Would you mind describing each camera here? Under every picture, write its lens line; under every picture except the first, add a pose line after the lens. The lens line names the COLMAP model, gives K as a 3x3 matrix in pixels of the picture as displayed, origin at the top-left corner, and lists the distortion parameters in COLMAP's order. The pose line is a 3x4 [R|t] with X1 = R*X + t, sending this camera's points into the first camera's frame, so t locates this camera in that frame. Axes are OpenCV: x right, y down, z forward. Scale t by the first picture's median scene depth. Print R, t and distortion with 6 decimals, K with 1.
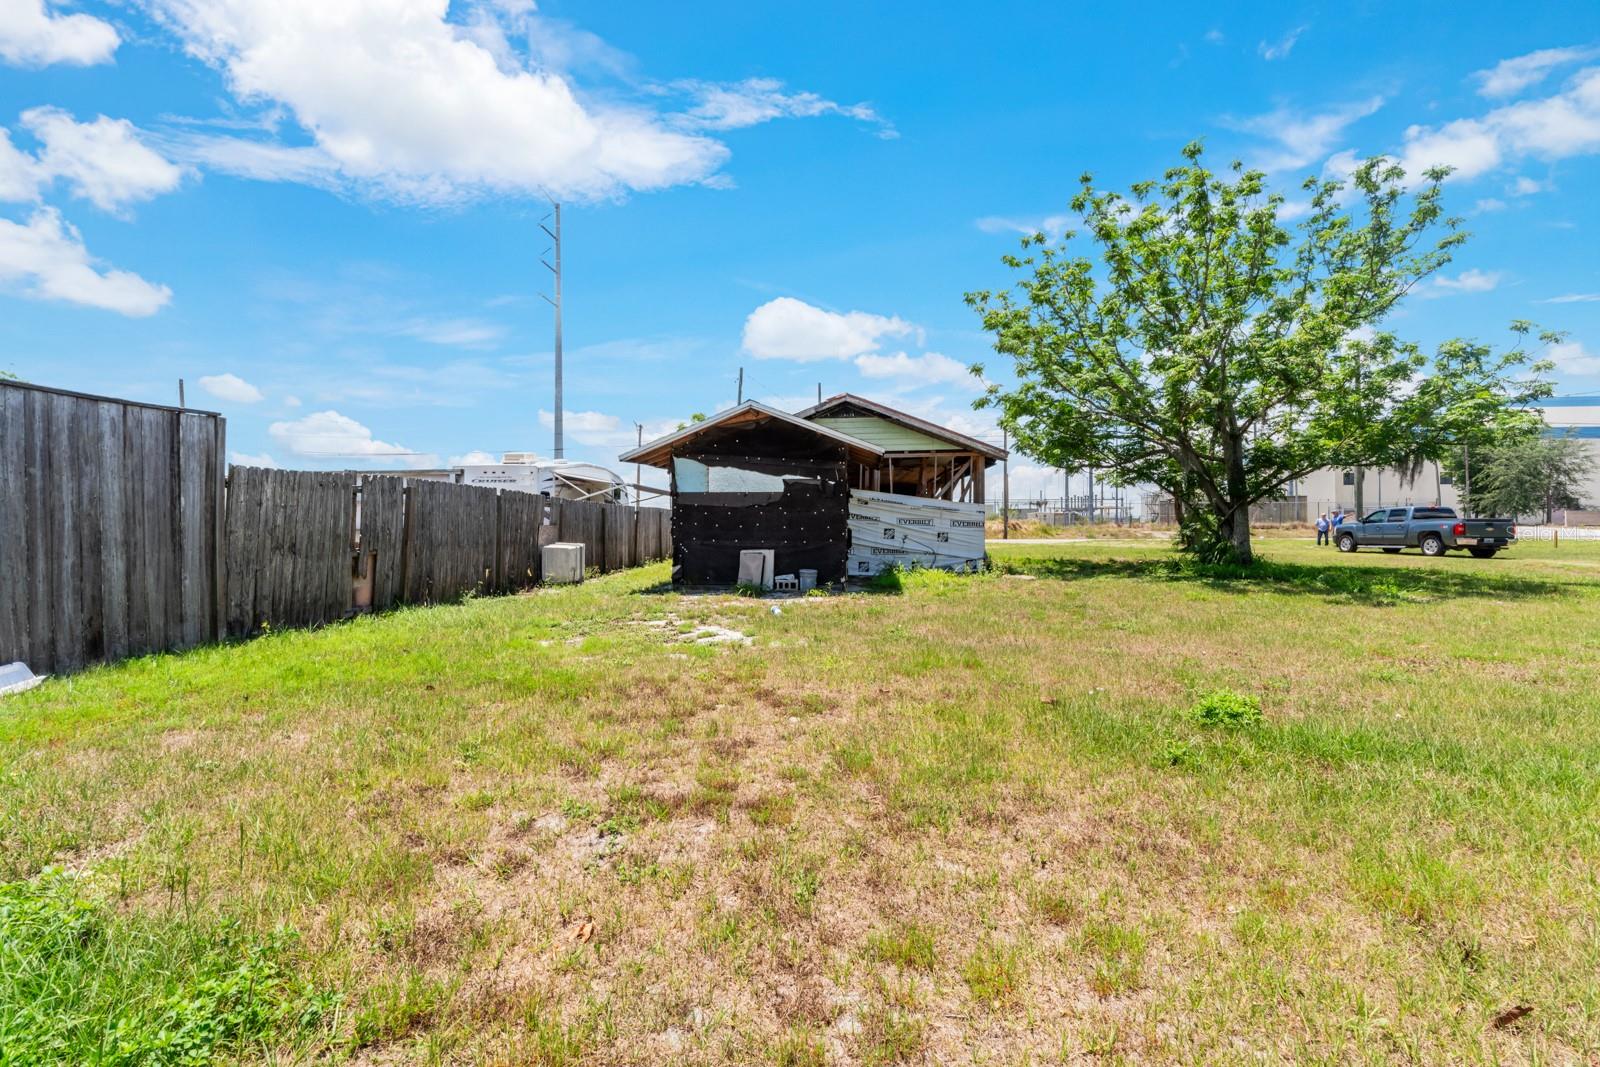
lens RADIAL K [[655.5, 0, 789.1], [0, 655.5, 530.8], [0, 0, 1]] dist [-0.002034, -0.000144]
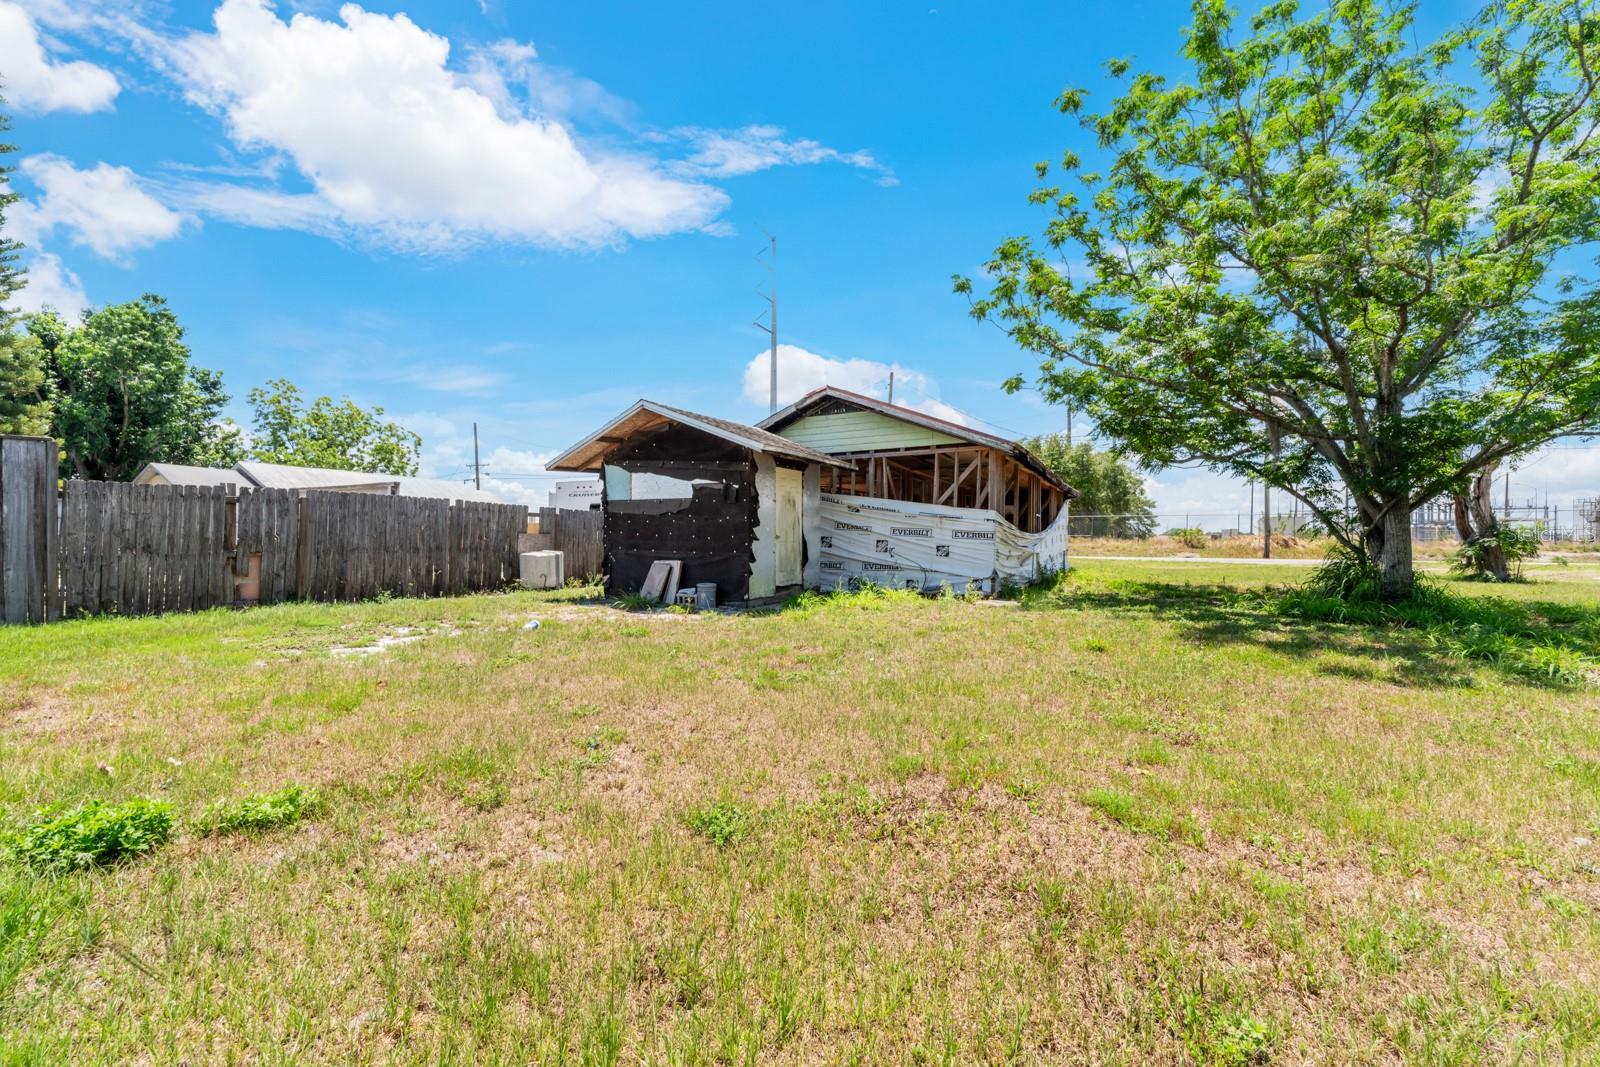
lens RADIAL K [[655.5, 0, 800.8], [0, 655.5, 540.2], [0, 0, 1]] dist [-0.002034, -0.000144]
pose [[0.920304, 0.007567, -0.391131, 0.479913], [-0.010429, 0.999932, -0.005195, 0.002969], [0.391065, 0.008860, 0.920320, 0.211979]]
